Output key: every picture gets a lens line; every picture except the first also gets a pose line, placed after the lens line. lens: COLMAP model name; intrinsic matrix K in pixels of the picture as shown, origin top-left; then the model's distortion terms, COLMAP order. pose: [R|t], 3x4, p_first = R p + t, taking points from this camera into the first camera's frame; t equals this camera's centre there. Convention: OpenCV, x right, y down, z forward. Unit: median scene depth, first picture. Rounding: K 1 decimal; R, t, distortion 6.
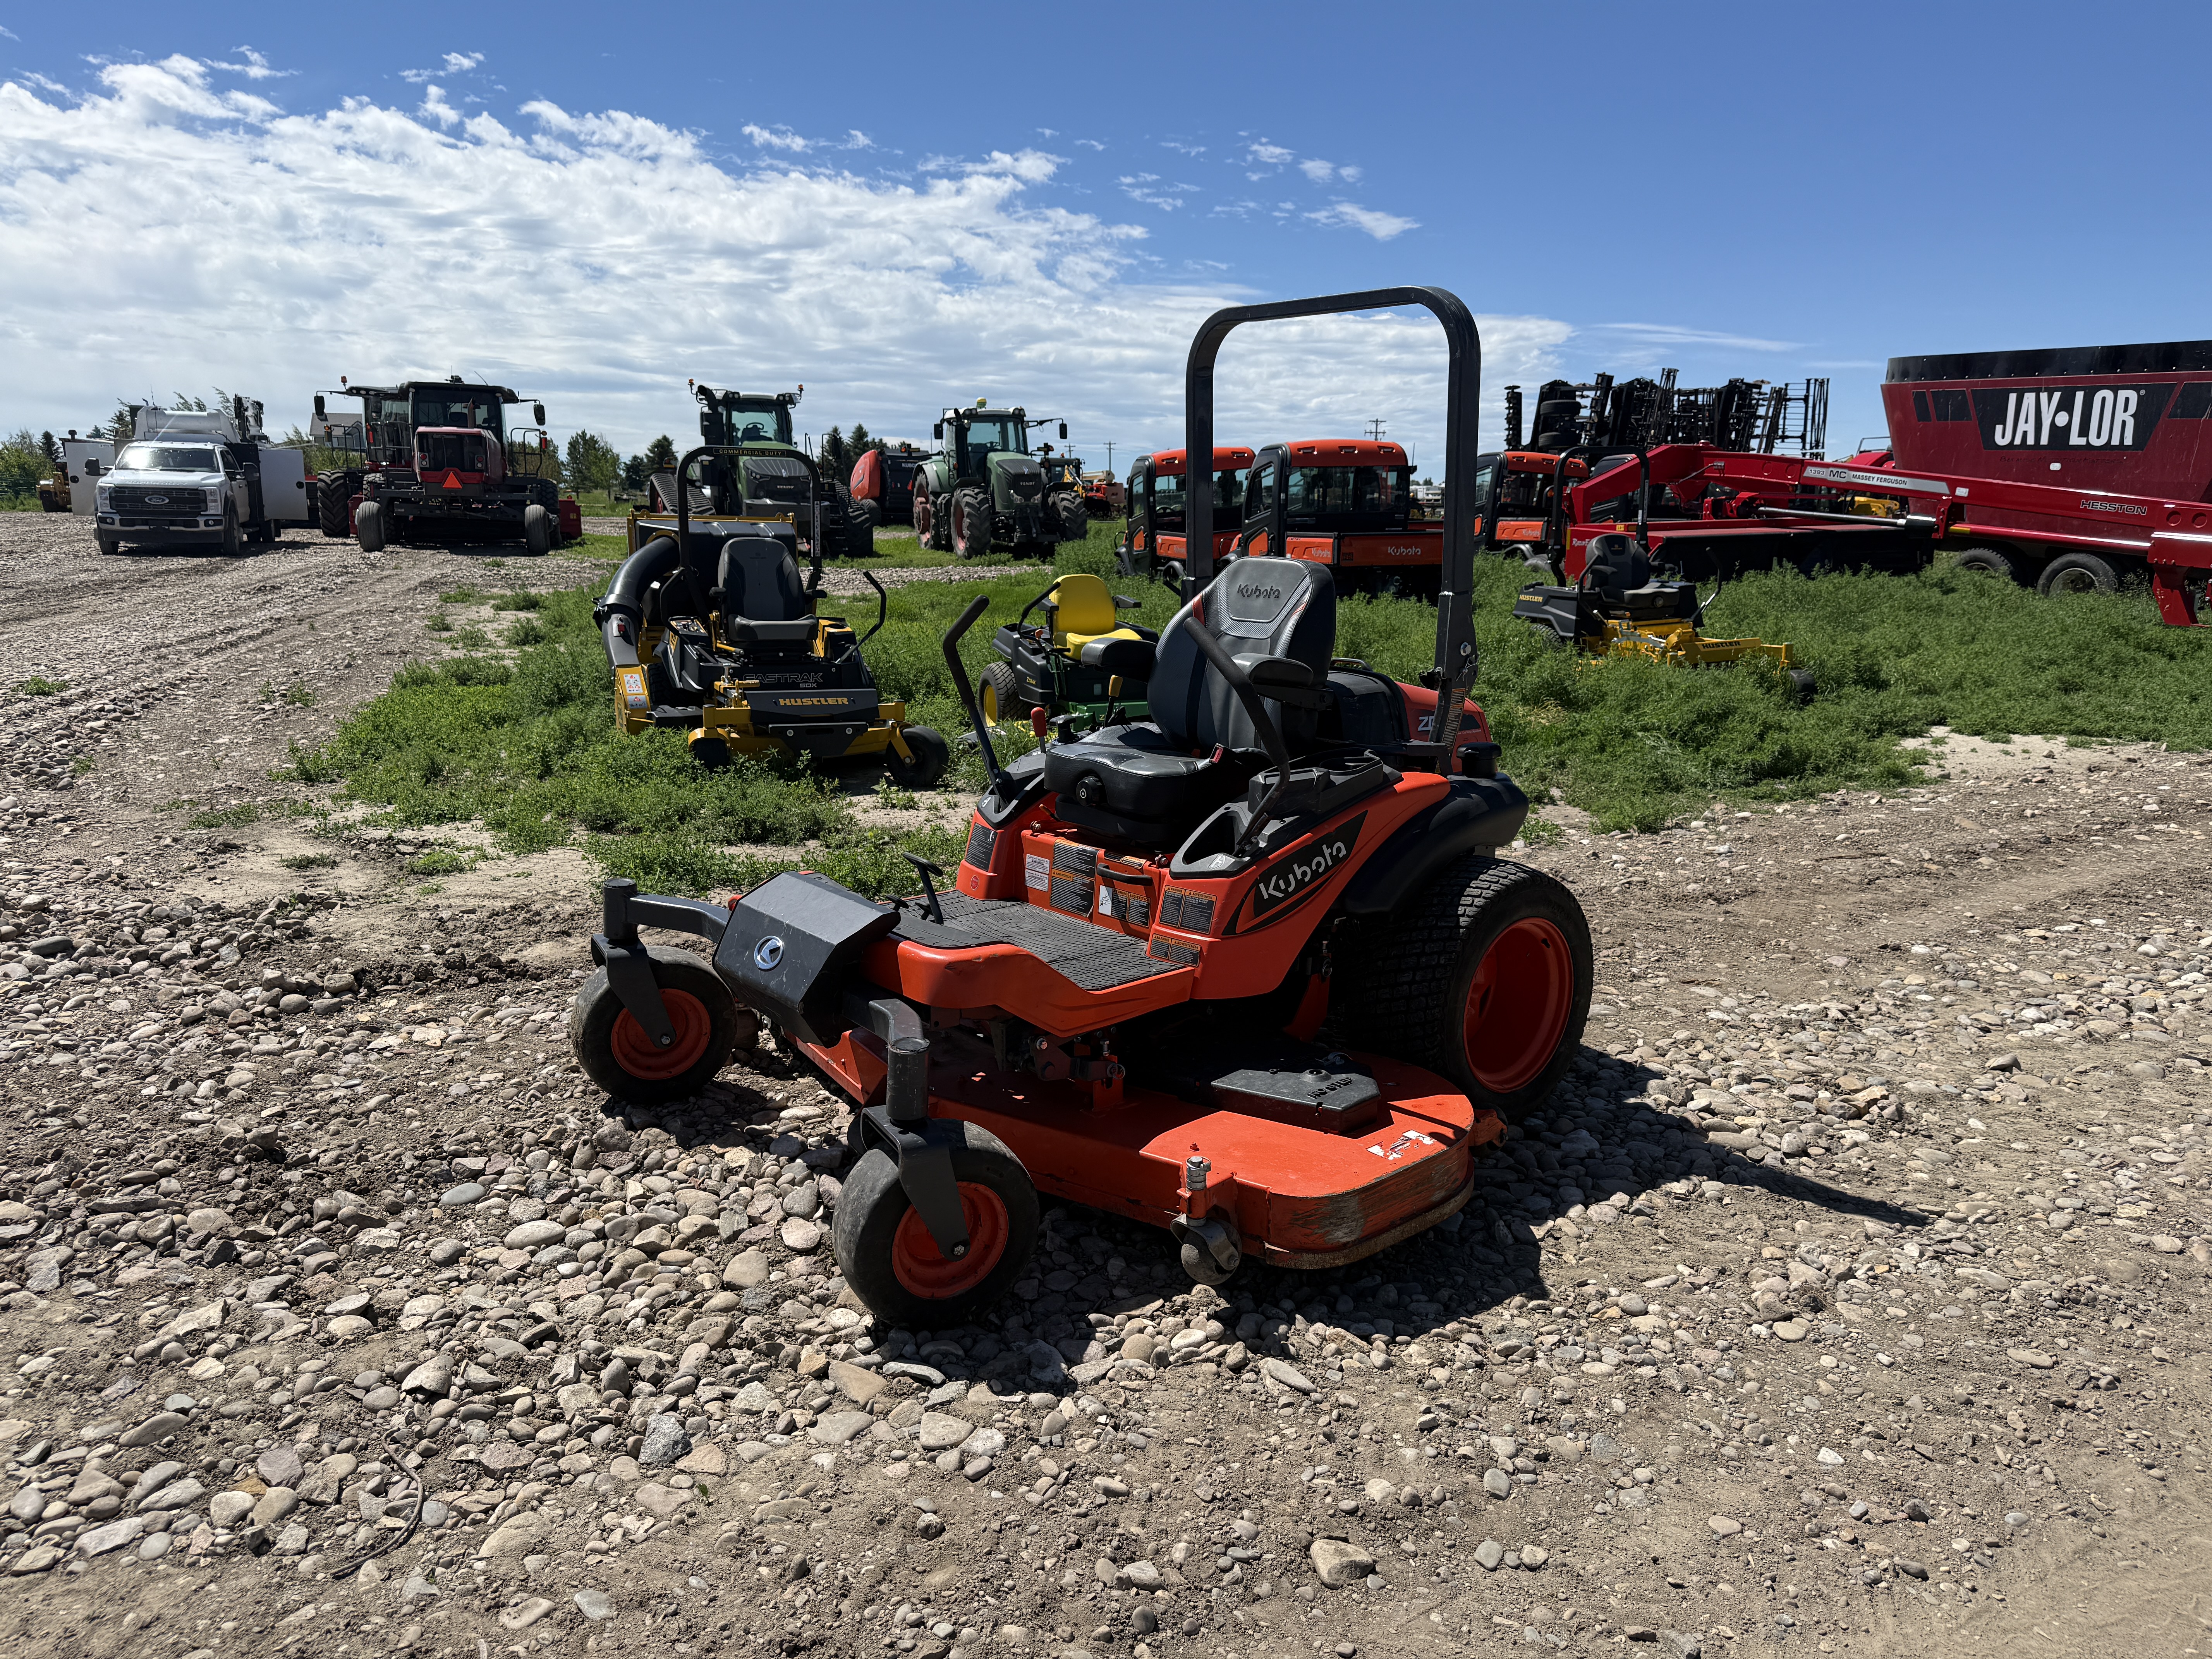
lens RADIAL K [[1546.6, 0, 1106.0], [0, 1546.6, 829.5], [0, 0, 1]] dist [-0.004622, -0.004603]
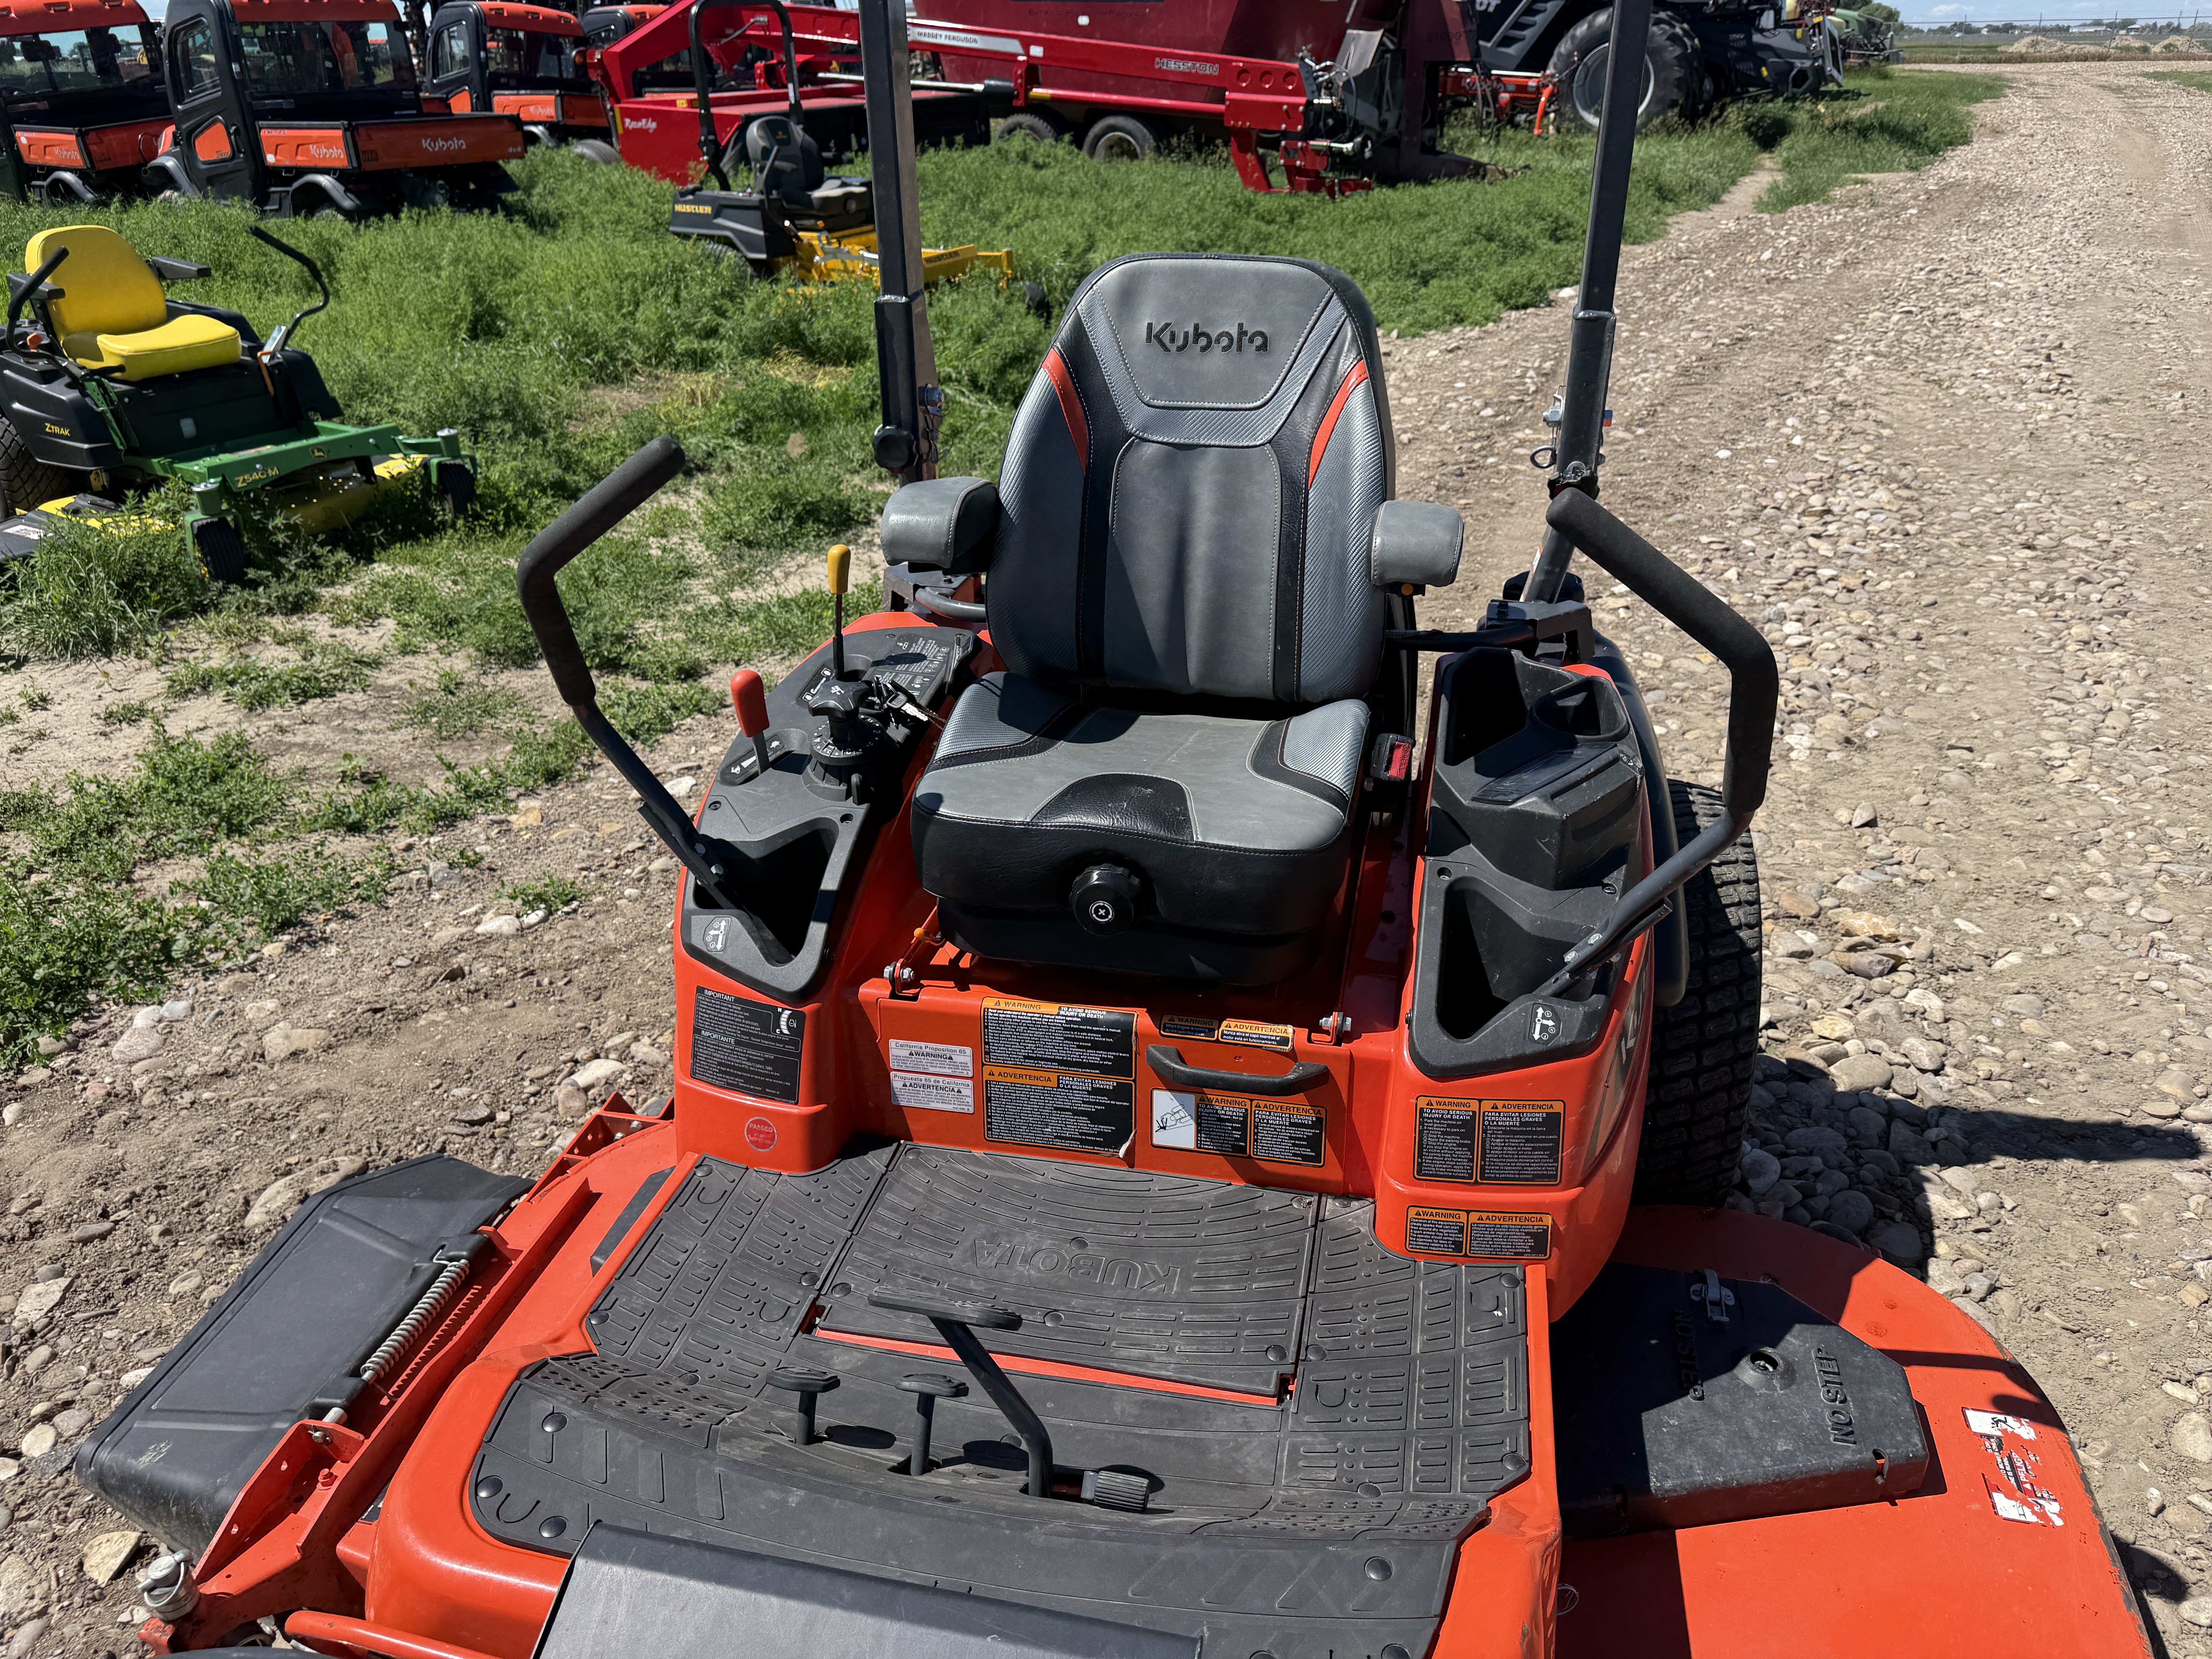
lens RADIAL K [[1537.4, 0, 1106.0], [0, 1537.4, 829.5], [0, 0, 1]] dist [0.007949, 0.005179]
pose [[0.789344, -0.286348, 0.543084, -0.075128], [0.141624, 0.945640, 0.292758, -0.053332], [-0.597393, -0.154173, 0.786990, 0.221797]]
